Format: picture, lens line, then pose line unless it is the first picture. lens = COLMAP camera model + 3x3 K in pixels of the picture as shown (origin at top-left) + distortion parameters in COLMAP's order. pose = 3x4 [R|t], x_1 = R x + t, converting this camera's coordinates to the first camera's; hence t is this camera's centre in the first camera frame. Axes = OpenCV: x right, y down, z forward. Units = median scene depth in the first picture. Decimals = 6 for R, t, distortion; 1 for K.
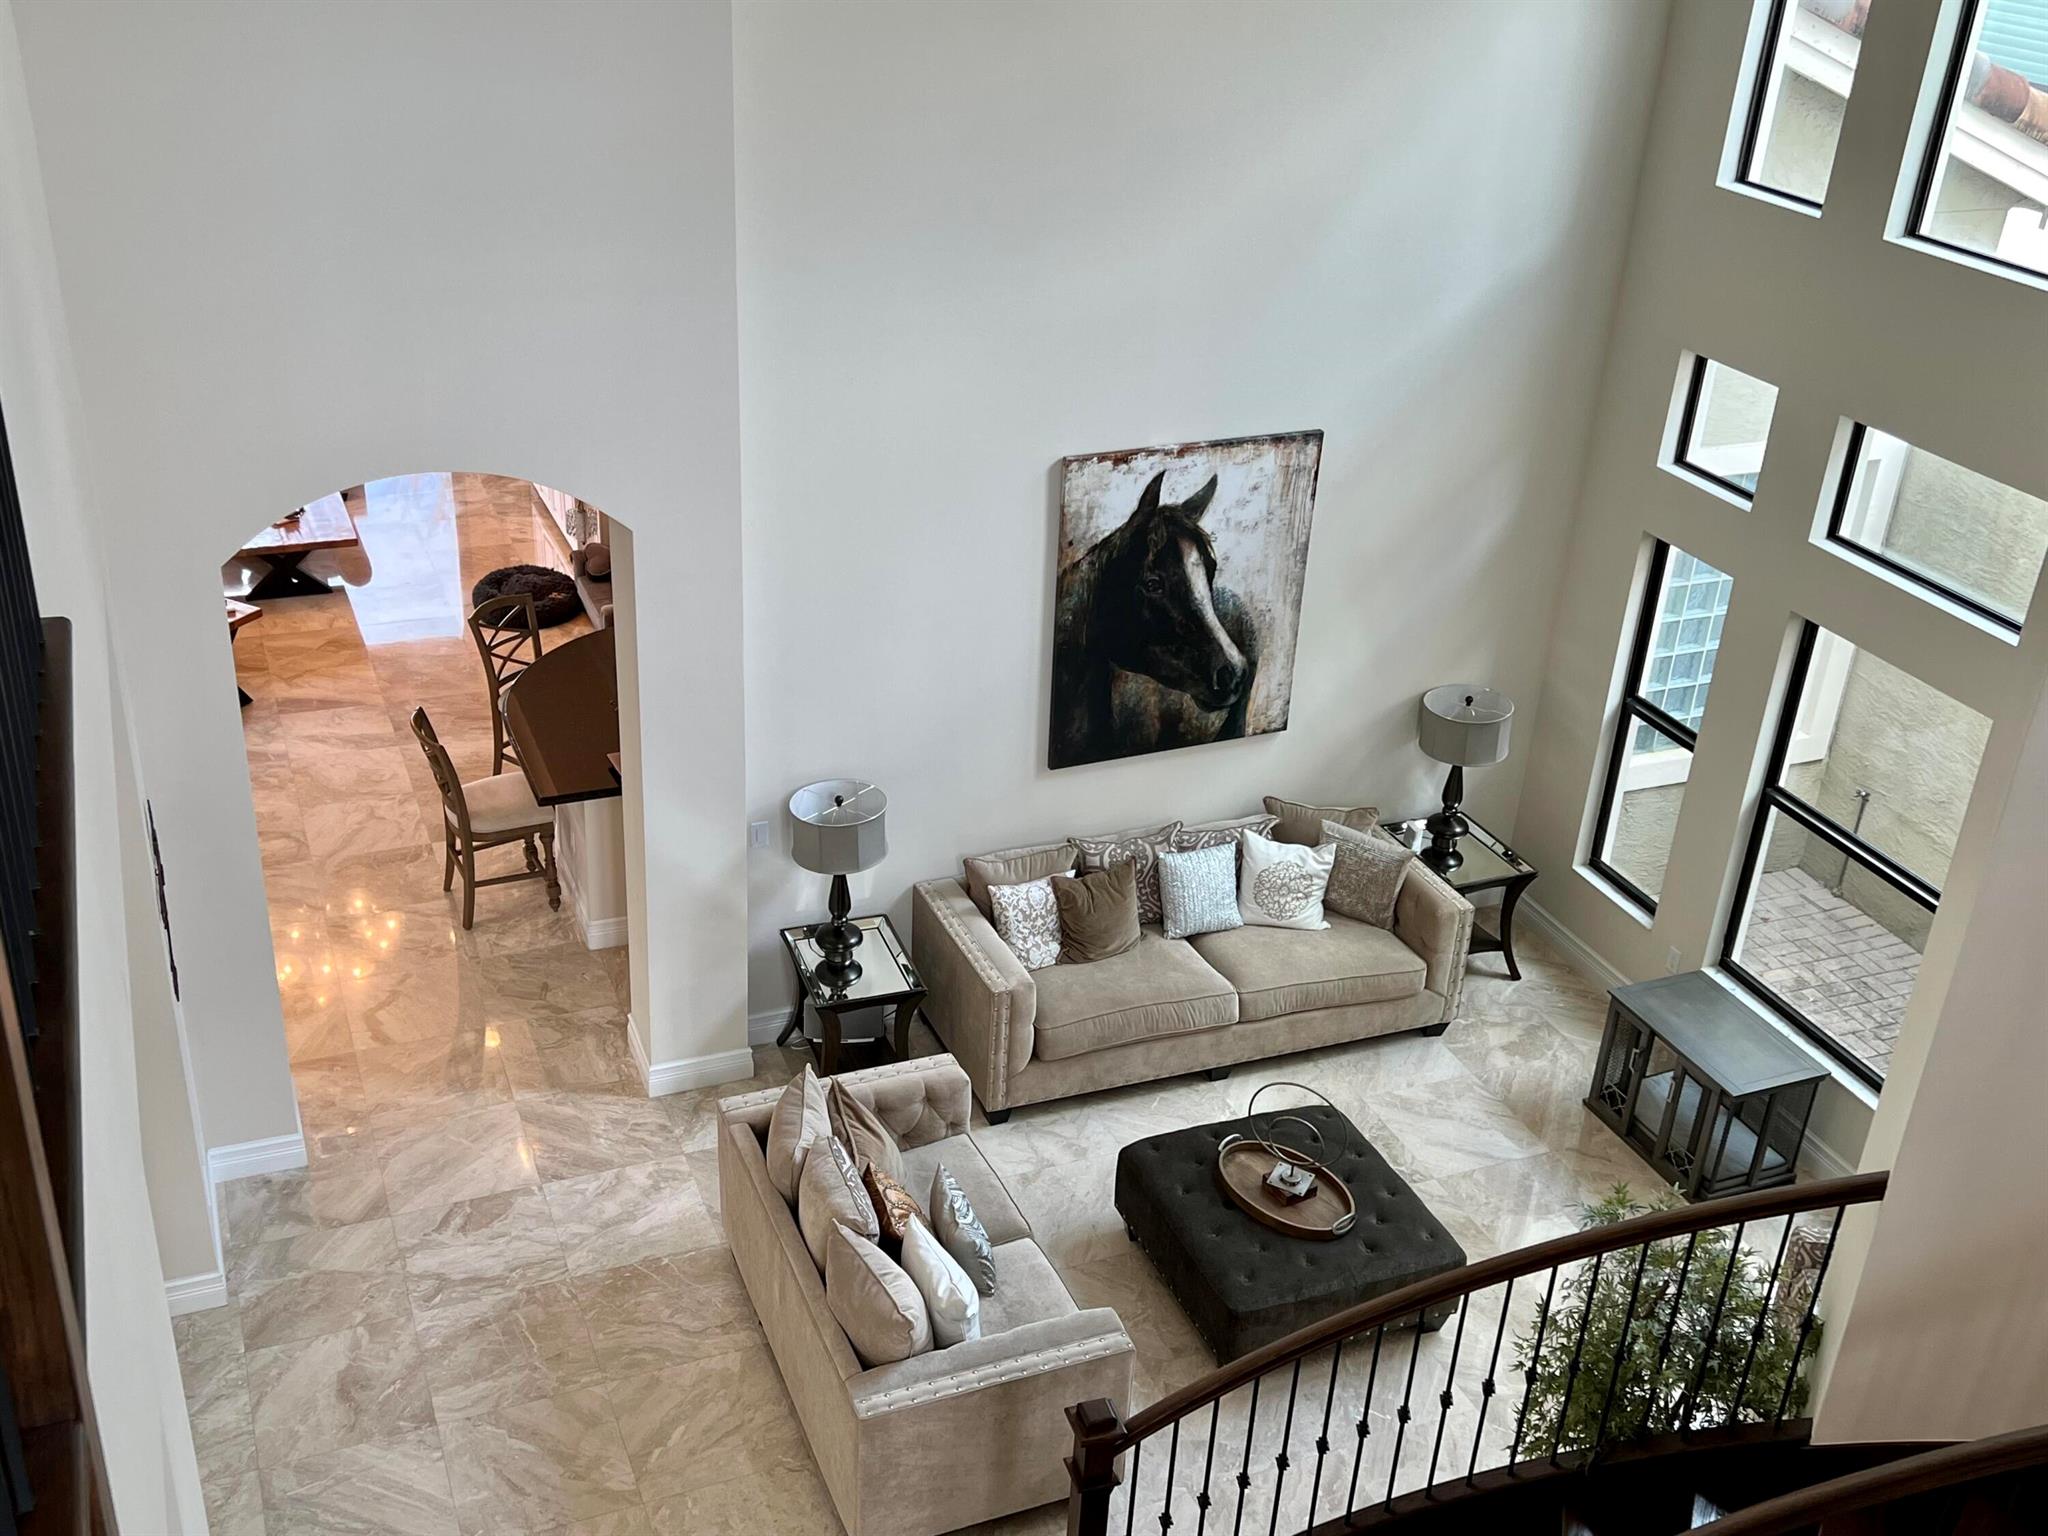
lens RADIAL K [[2058.4, 0, 1021.8], [0, 2058.4, 770.2], [0, 0, 1]] dist [0.001734, 0.000000]
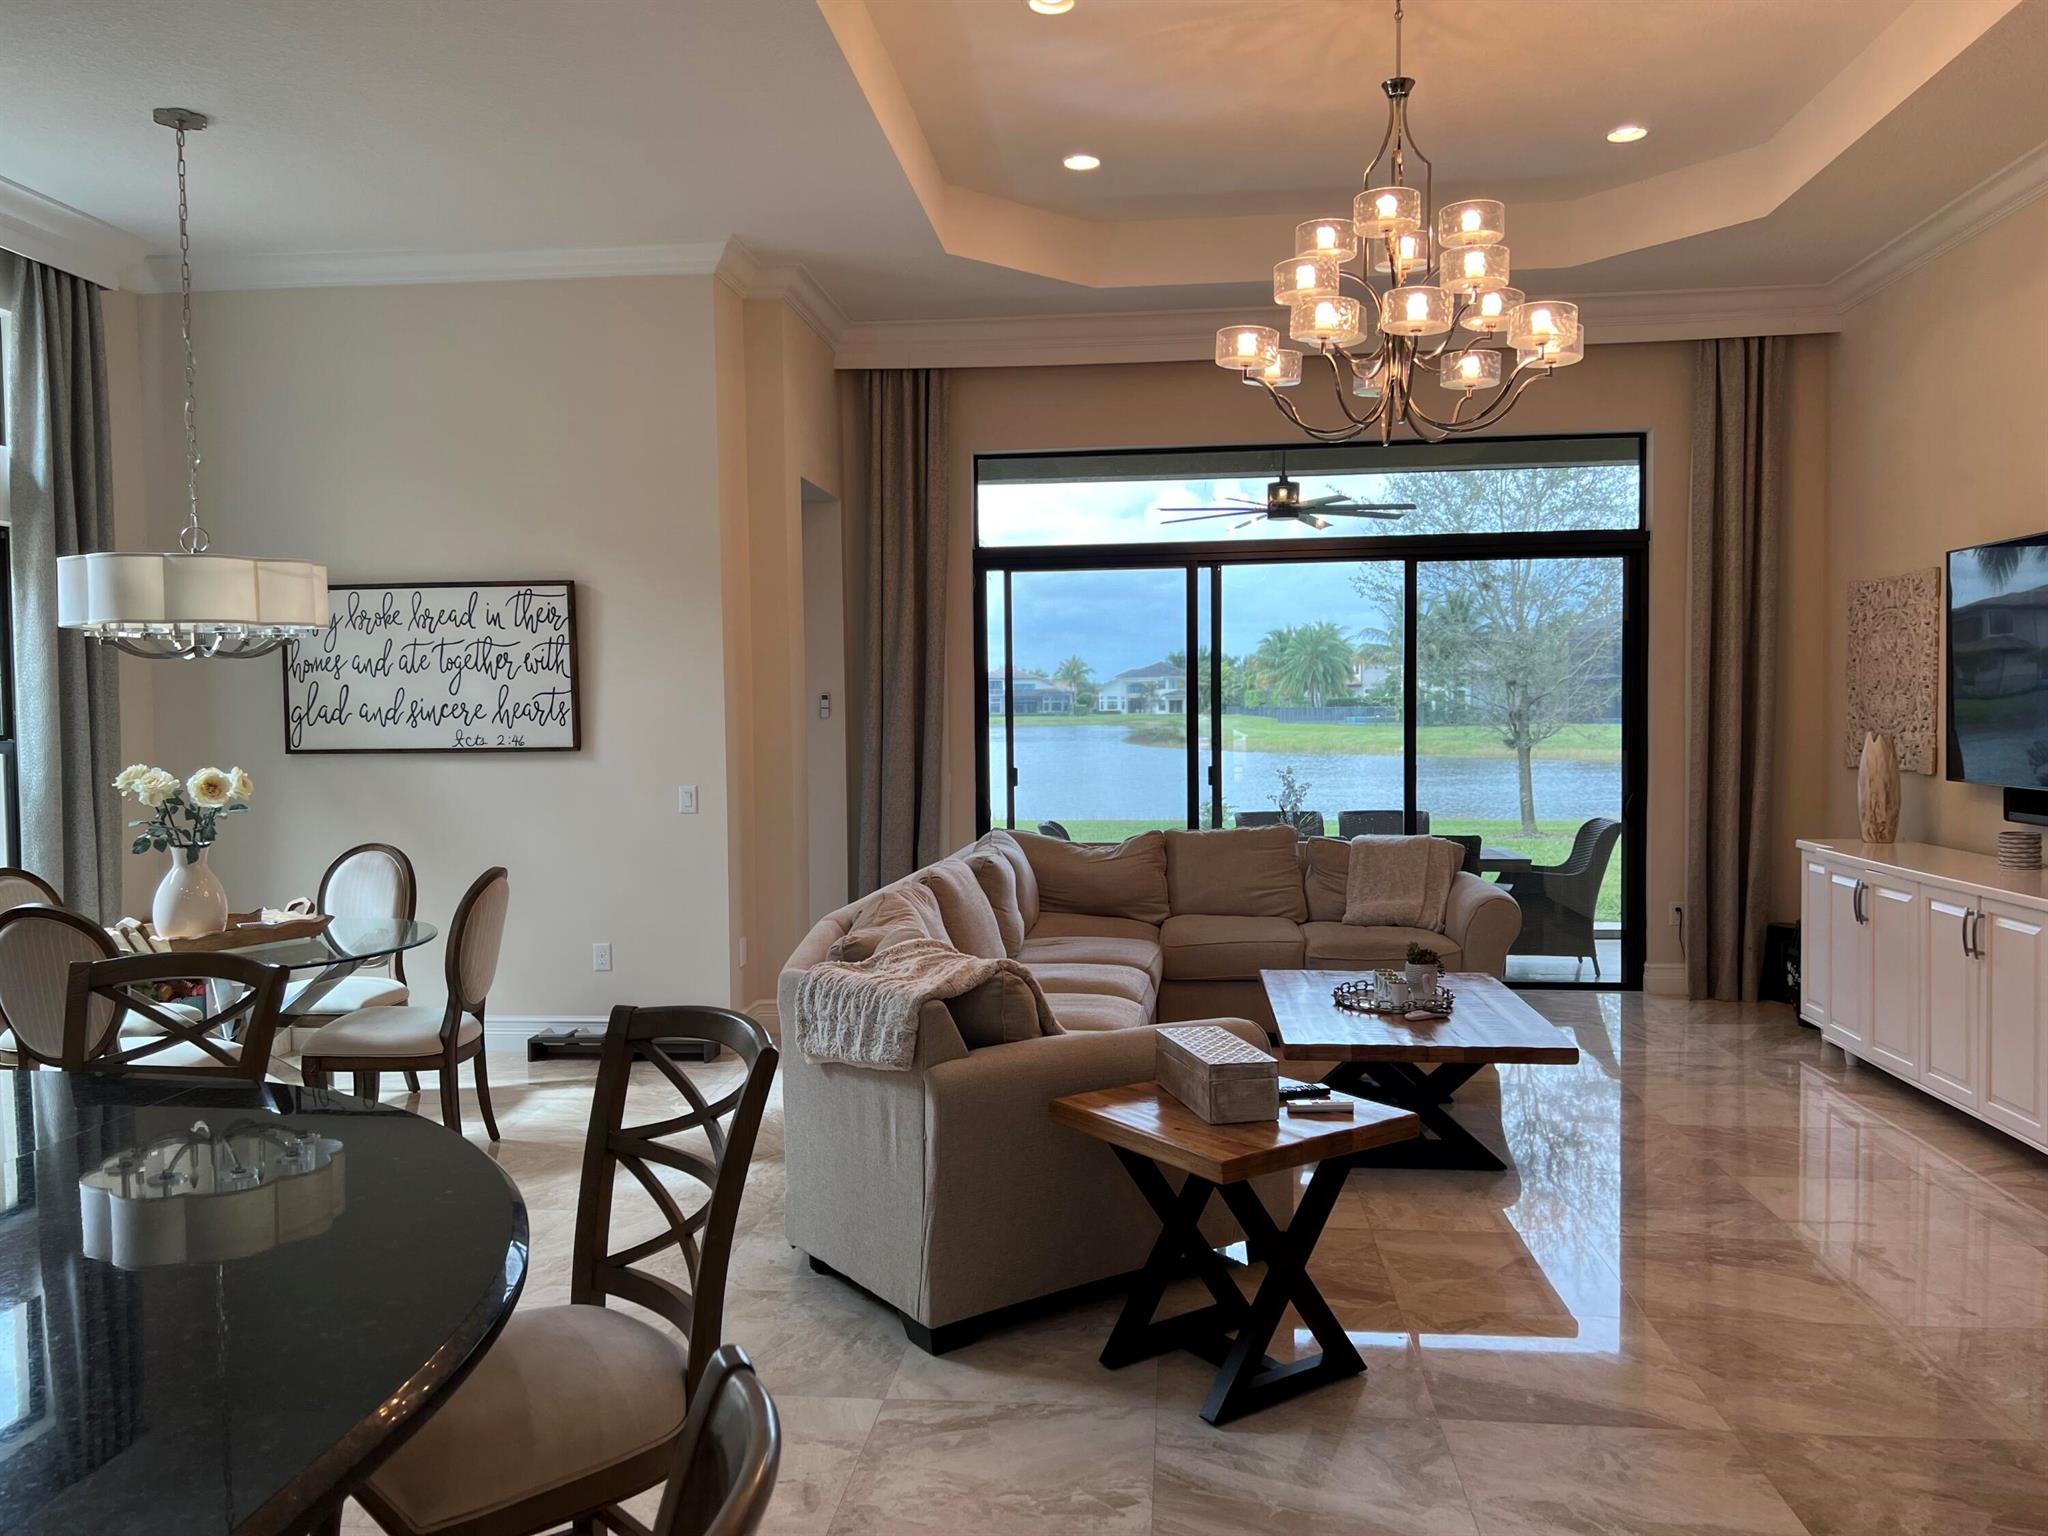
lens RADIAL K [[1569.0, 0, 1021.8], [0, 1569.0, 767.6], [0, 0, 1]] dist [0.081926, 0.000410]
pose [[0.879210, -0.038681, -0.474862, -0.272271], [-0.165793, 0.909564, -0.381058, -0.010927], [0.446657, 0.413759, 0.793285, 0.656750]]
